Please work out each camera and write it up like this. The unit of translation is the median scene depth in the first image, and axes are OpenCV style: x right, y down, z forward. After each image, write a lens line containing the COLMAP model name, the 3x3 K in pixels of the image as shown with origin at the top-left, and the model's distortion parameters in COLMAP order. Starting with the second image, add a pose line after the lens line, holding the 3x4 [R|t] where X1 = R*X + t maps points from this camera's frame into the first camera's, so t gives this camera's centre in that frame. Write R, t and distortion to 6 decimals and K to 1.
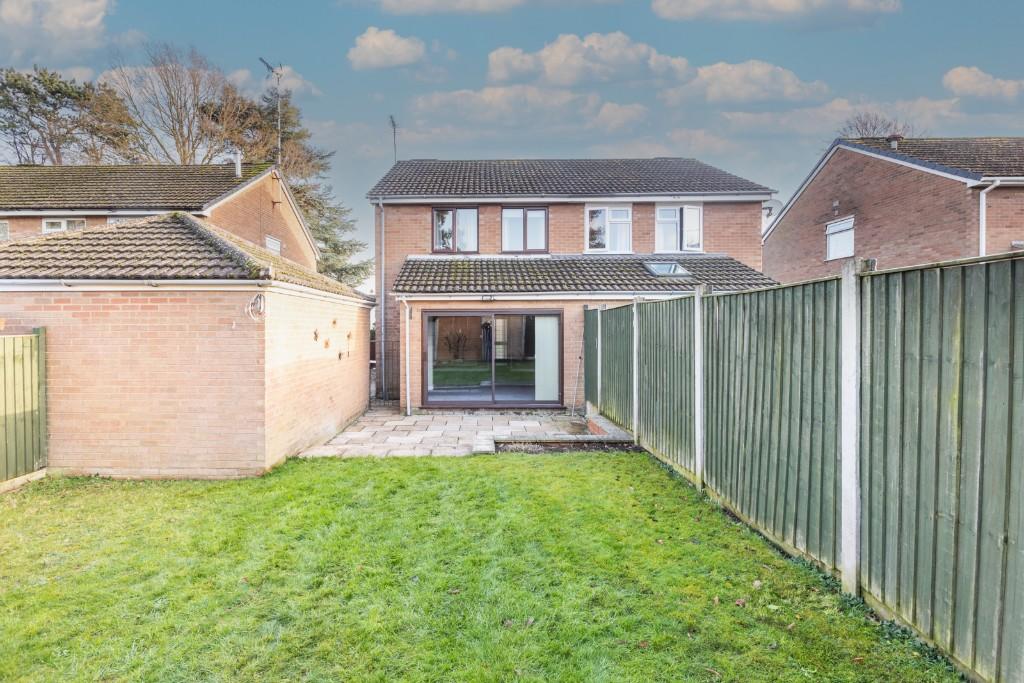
lens RADIAL K [[469.5, 0, 512.0], [0, 469.5, 341.5], [0, 0, 1]] dist [-0.036447, -0.000190]
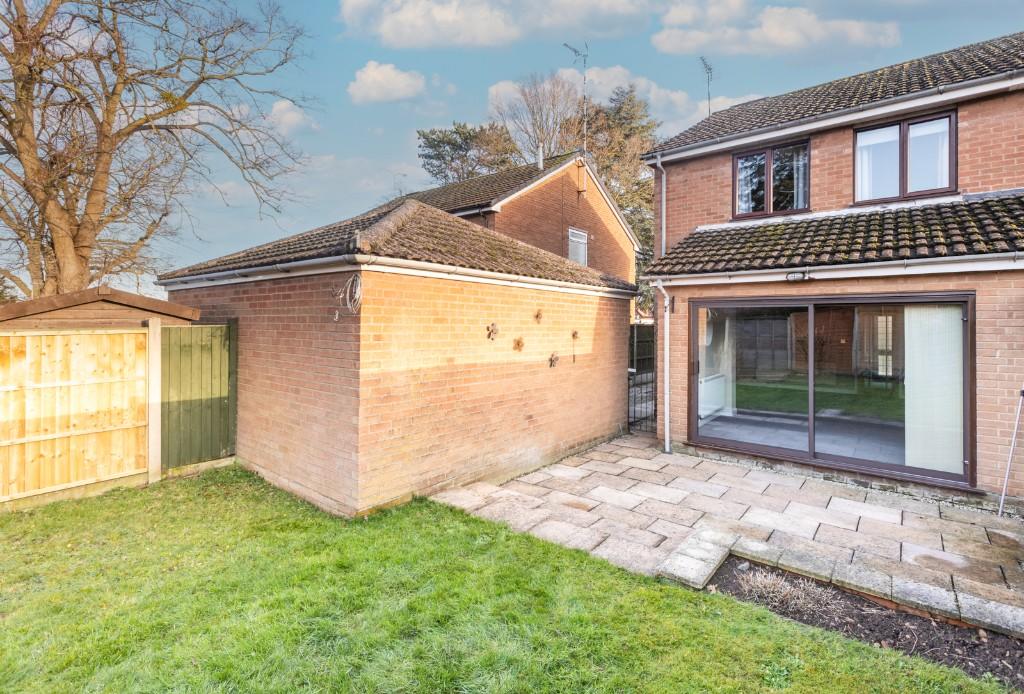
lens RADIAL K [[494.8, 0, 511.7], [0, 494.8, 319.5], [0, 0, 1]] dist [-0.001366, -0.000794]
pose [[0.749387, 0.003317, -0.662124, 0.087814], [-0.033084, 0.998926, -0.032440, -0.006096], [0.661306, 0.046215, 0.748692, 0.286996]]
